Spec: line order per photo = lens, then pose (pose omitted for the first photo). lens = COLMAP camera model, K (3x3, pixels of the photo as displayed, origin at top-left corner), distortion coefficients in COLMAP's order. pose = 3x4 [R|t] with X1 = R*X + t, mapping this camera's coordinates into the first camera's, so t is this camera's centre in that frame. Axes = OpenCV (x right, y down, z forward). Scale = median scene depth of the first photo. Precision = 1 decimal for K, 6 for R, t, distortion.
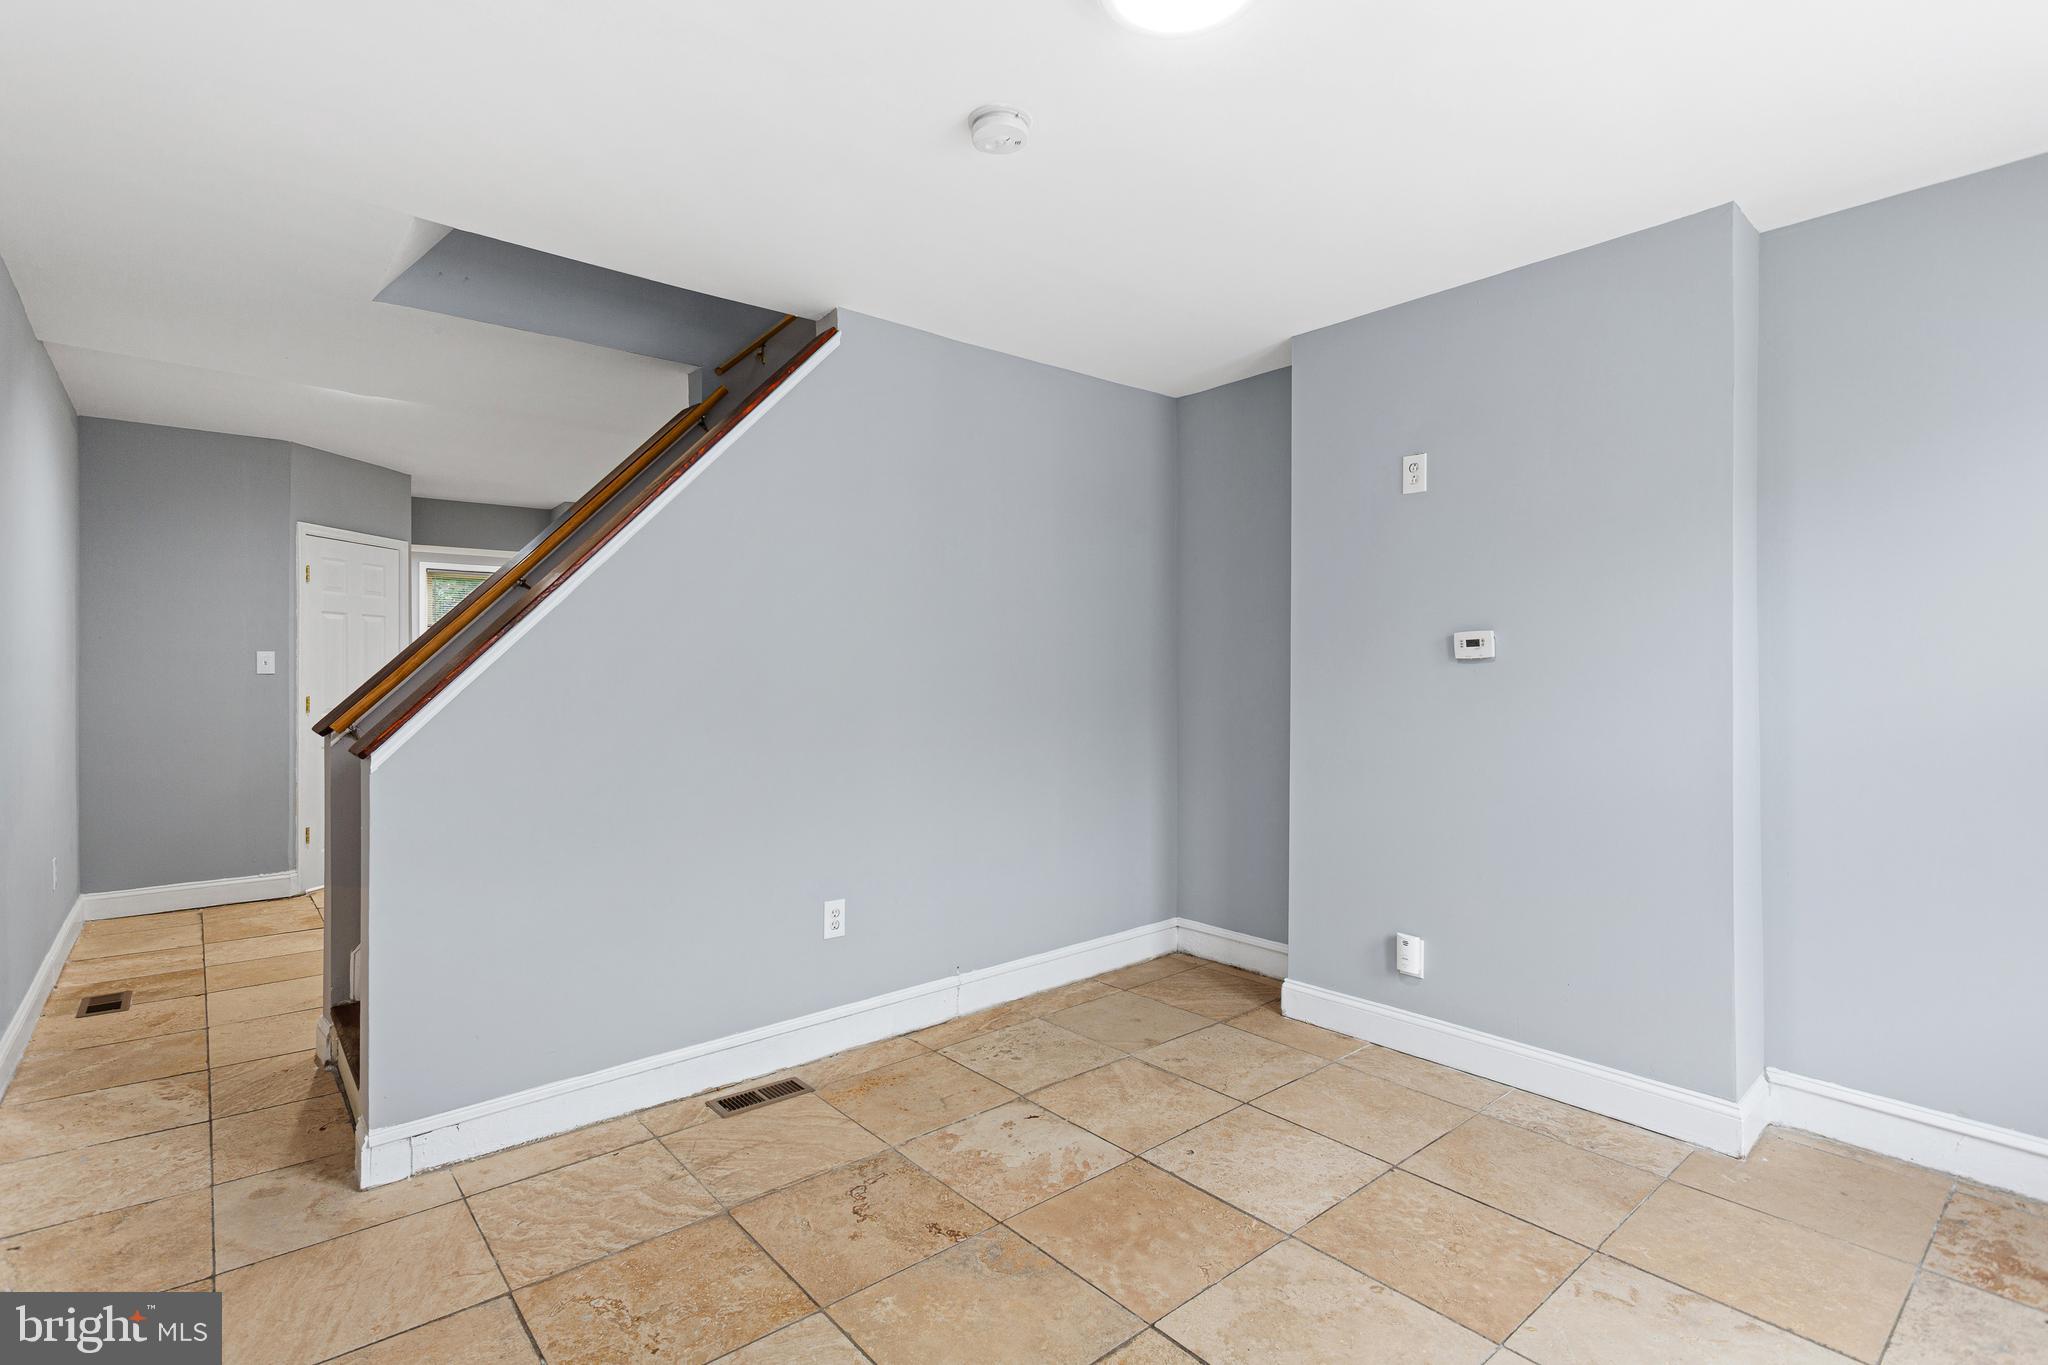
lens RADIAL K [[1017.4, 0, 1015.6], [0, 1017.4, 665.4], [0, 0, 1]] dist [0.015625, -0.000489]
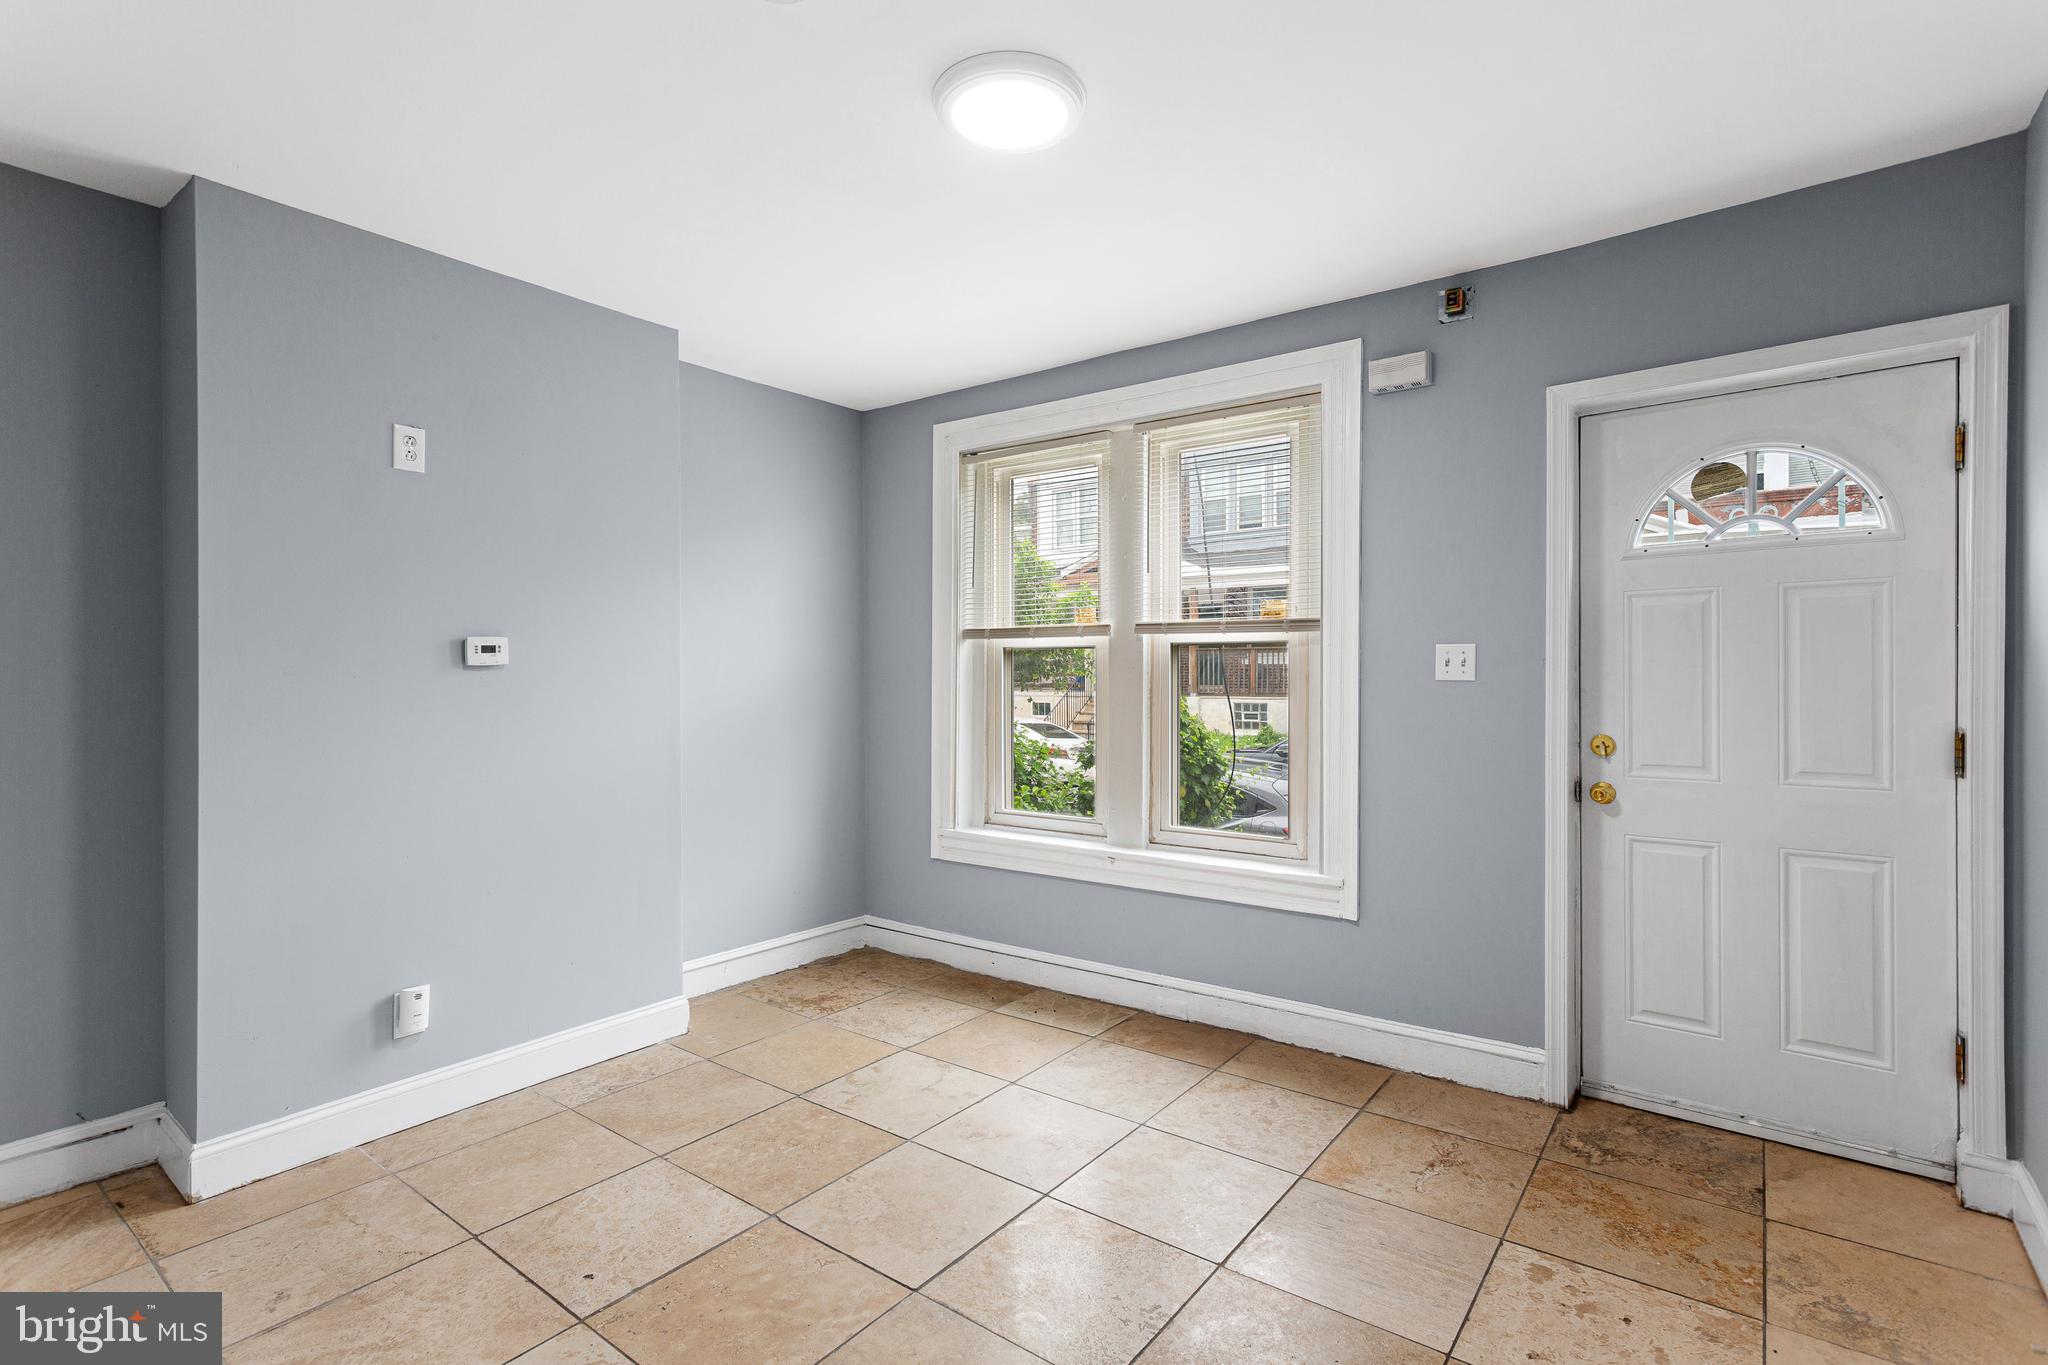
lens RADIAL K [[1017.4, 0, 1022.1], [0, 1017.4, 681.4], [0, 0, 1]] dist [0.015625, -0.000489]
pose [[-0.262214, -0.000503, 0.965010, -0.625798], [-0.000793, 1.000000, 0.000306, 0.007866], [-0.965010, -0.000685, -0.262214, 0.795644]]
